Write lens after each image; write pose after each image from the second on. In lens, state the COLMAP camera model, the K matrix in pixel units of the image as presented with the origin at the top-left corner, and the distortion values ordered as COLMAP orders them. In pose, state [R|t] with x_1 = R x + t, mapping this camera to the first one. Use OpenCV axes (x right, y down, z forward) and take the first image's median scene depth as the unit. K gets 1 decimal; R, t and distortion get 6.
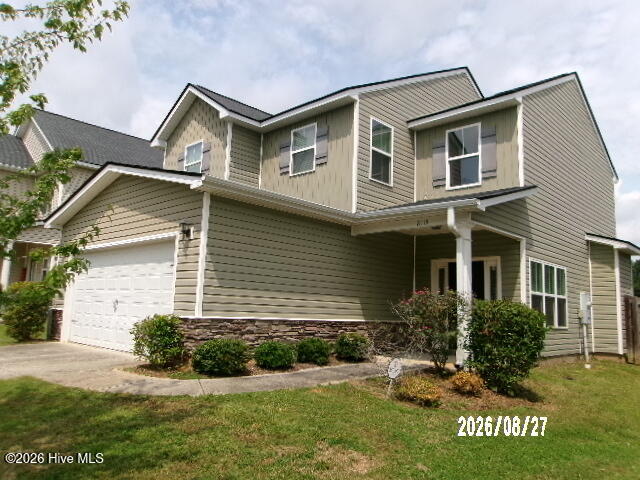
lens RADIAL K [[487.8, 0, 320.0], [0, 487.8, 240.0], [0, 0, 1]] dist [-0.001973, -0.001304]
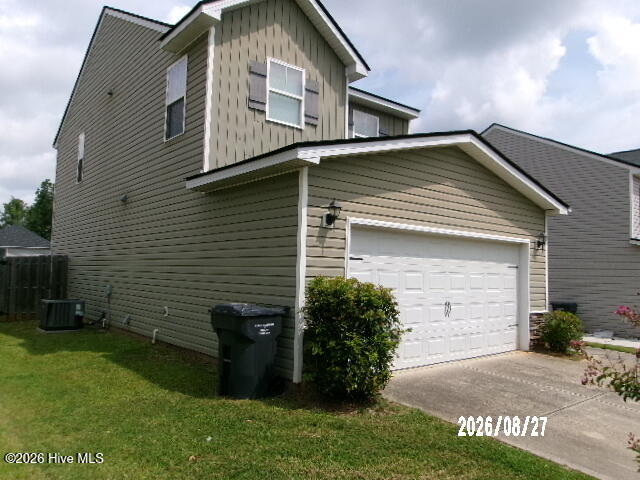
lens RADIAL K [[487.8, 0, 320.0], [0, 487.8, 240.0], [0, 0, 1]] dist [-0.001973, -0.001304]
pose [[0.113002, 0.034531, 0.992994, -1.287184], [-0.159128, 0.987125, -0.016218, 0.069563], [-0.980769, -0.156180, 0.117042, 1.156448]]
